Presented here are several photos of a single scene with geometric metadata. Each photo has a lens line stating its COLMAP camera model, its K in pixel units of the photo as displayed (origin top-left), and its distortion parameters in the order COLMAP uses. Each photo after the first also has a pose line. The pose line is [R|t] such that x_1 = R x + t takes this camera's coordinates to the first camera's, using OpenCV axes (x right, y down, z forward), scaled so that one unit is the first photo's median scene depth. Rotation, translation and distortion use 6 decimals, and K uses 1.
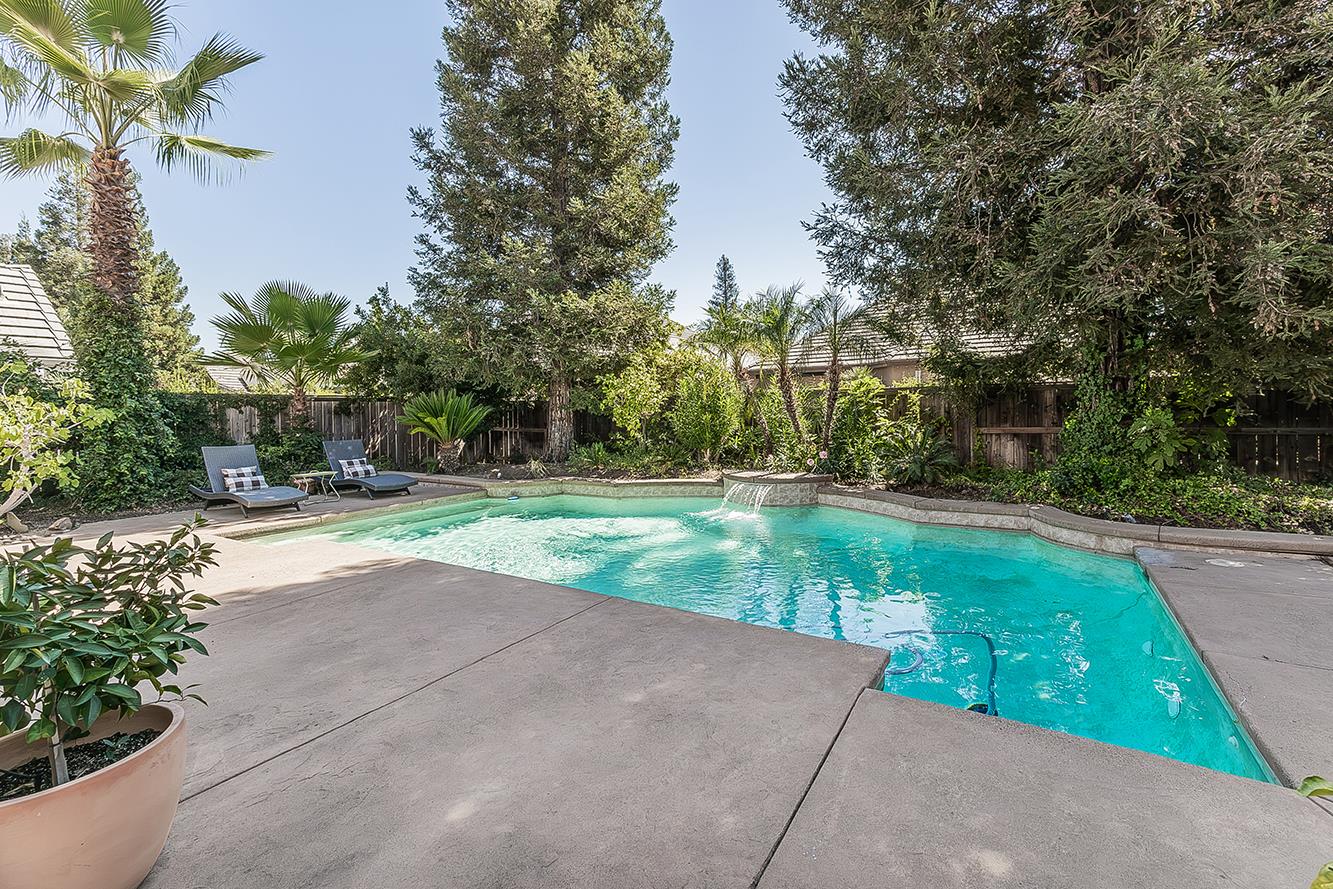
lens RADIAL K [[569.7, 0, 664.6], [0, 569.7, 412.7], [0, 0, 1]] dist [-0.000325, -0.000341]
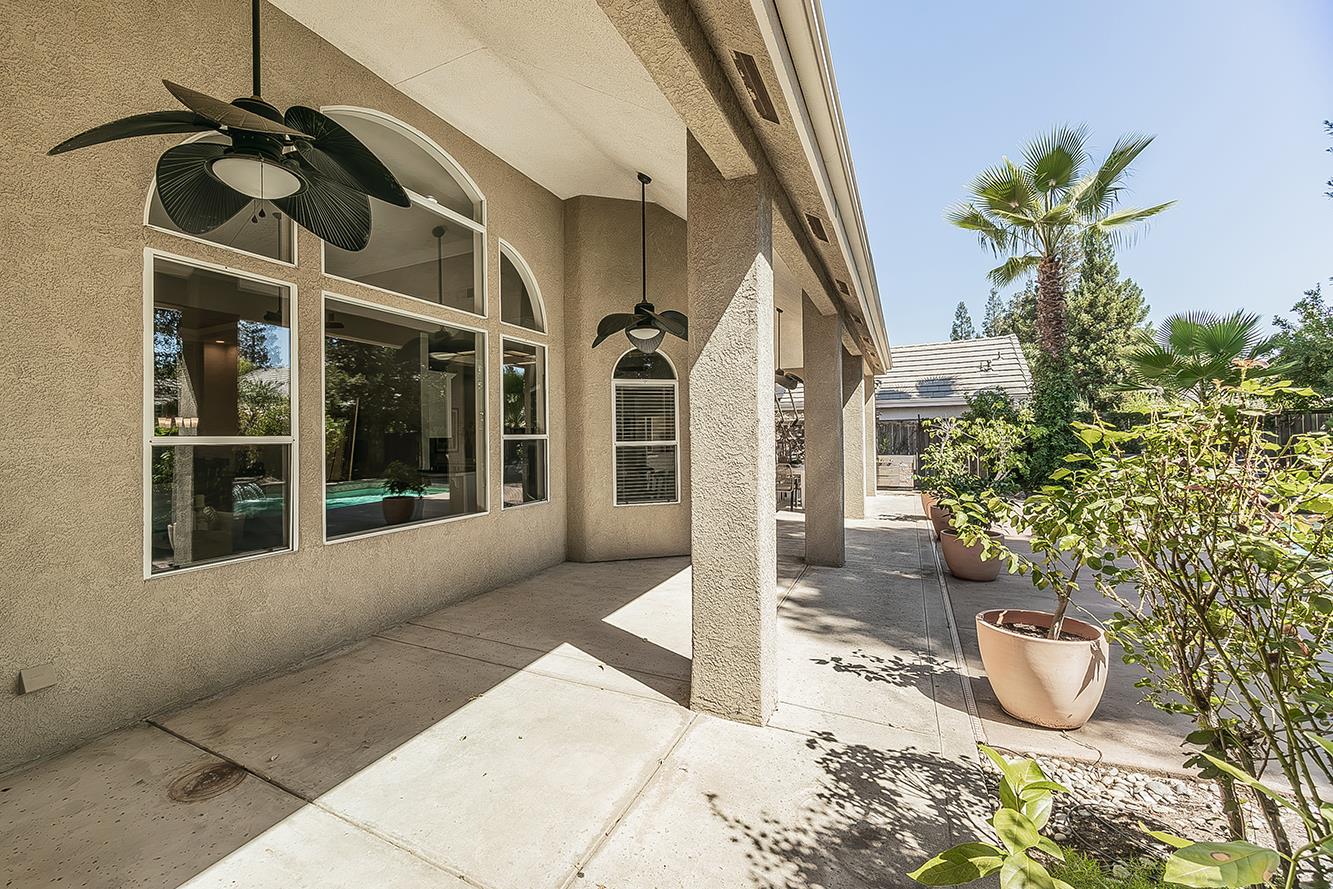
lens RADIAL K [[556.1, 0, 665.5], [0, 556.1, 436.1], [0, 0, 1]] dist [-0.001170, -0.000045]
pose [[0.140180, 0.013692, -0.990031, 0.329838], [0.010078, 0.999833, 0.015254, -0.012366], [0.990075, -0.012116, 0.140018, -0.212344]]
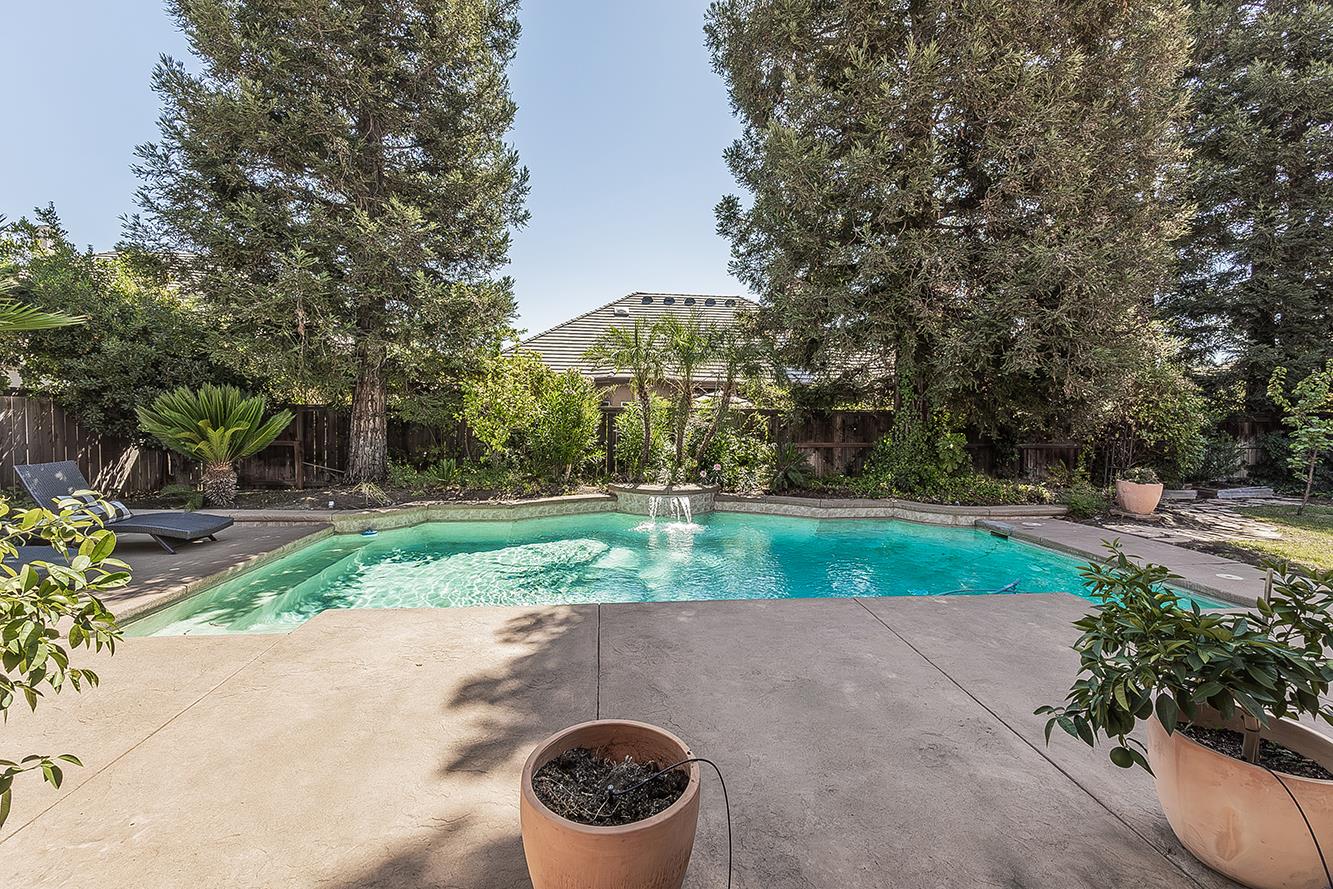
lens RADIAL K [[597.1, 0, 634.2], [0, 597.1, 440.5], [0, 0, 1]] dist [-0.000464, -0.000085]
pose [[0.794901, 0.000441, 0.606739, -0.508106], [-0.021544, 0.999390, 0.027499, -0.006811], [-0.606357, -0.034931, 0.794425, 0.142347]]
